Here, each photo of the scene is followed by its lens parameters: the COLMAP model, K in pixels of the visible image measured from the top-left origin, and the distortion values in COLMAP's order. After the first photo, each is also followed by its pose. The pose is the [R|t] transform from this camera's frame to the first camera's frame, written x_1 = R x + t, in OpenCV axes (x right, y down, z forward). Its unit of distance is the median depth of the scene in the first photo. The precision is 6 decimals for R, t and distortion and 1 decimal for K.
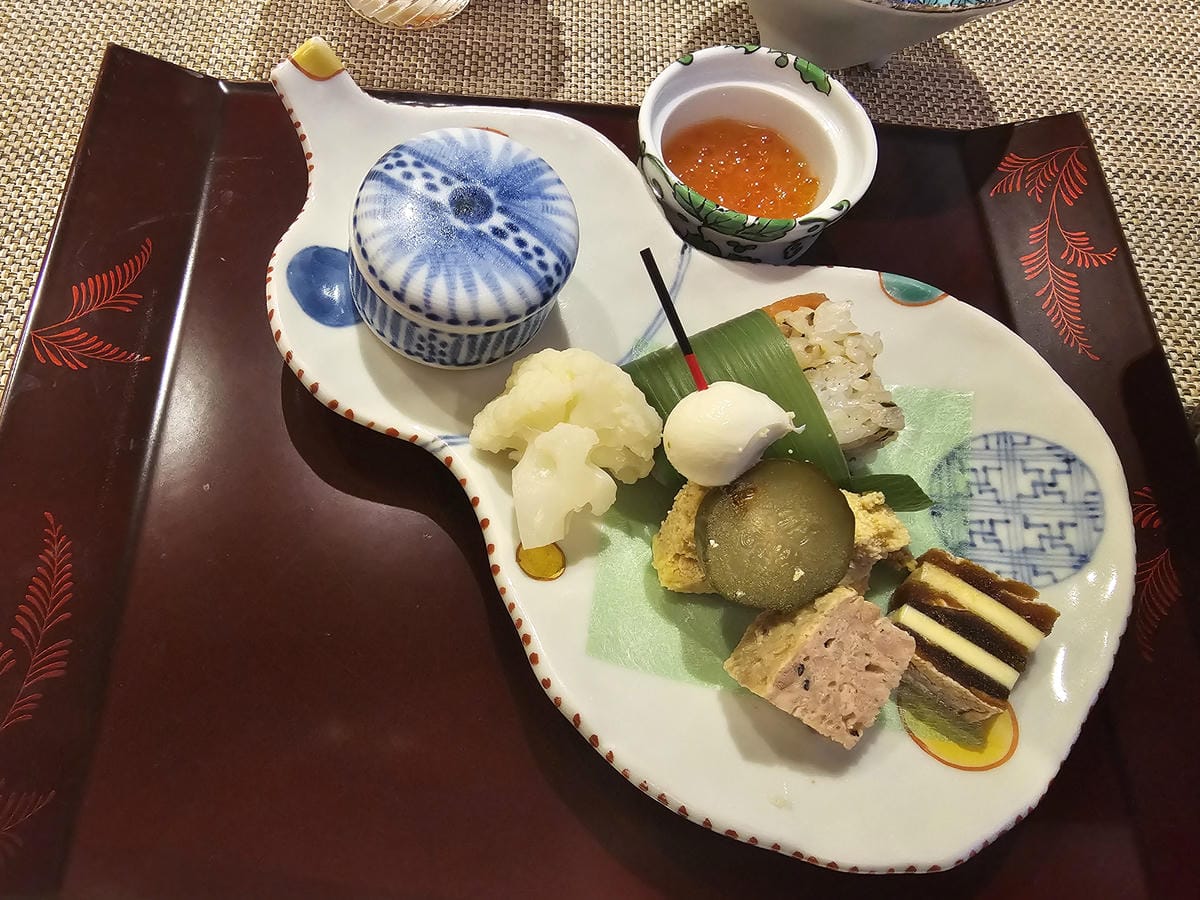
lens RADIAL K [[829.5, 0, 478.4], [0, 829.5, 450.5], [0, 0, 1]] dist [0.007519, -0.005742]
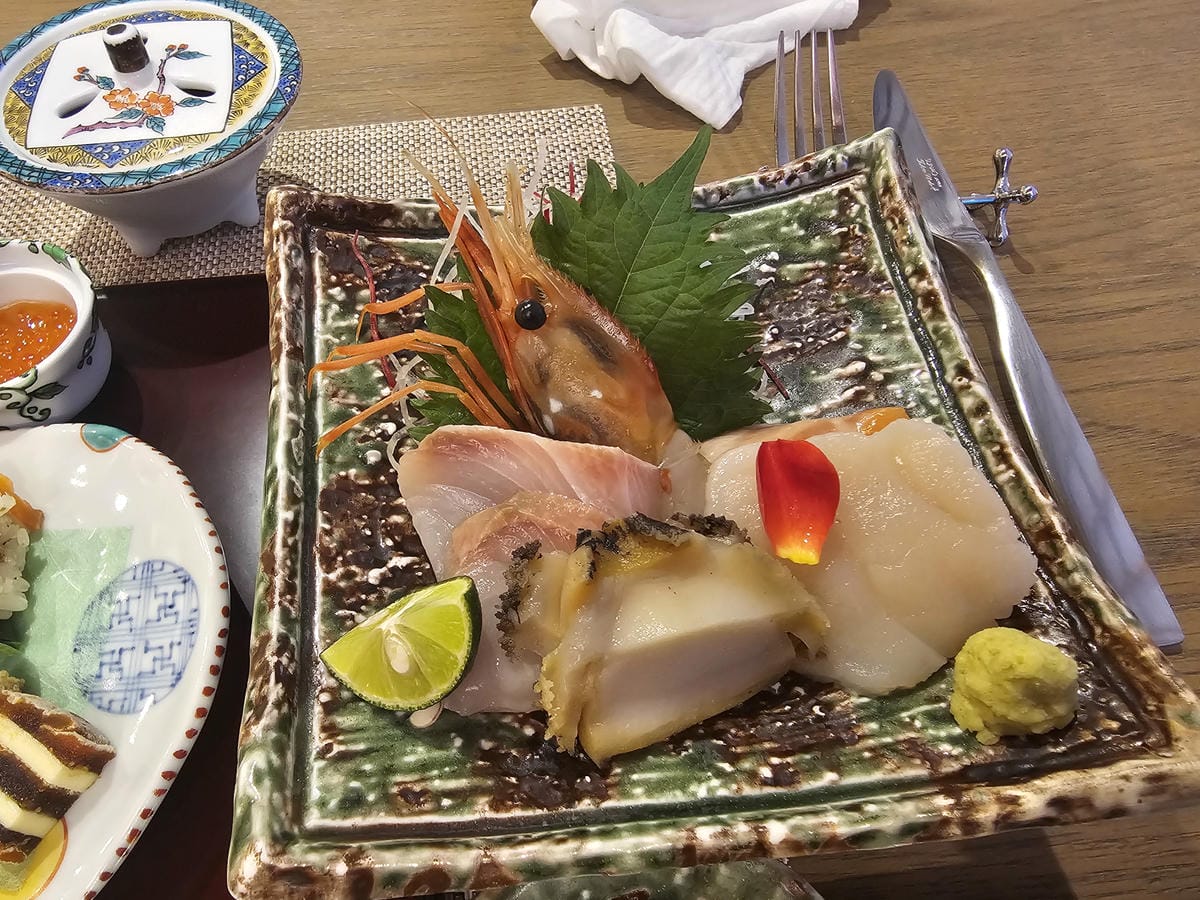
lens RADIAL K [[829.5, 0, 478.4], [0, 829.5, 450.5], [0, 0, 1]] dist [0.007519, -0.005742]
pose [[0.988640, -0.150280, -0.002569, 1.098718], [0.148145, 0.977199, -0.152103, 0.065179], [0.025369, 0.149994, 0.988361, -0.055712]]
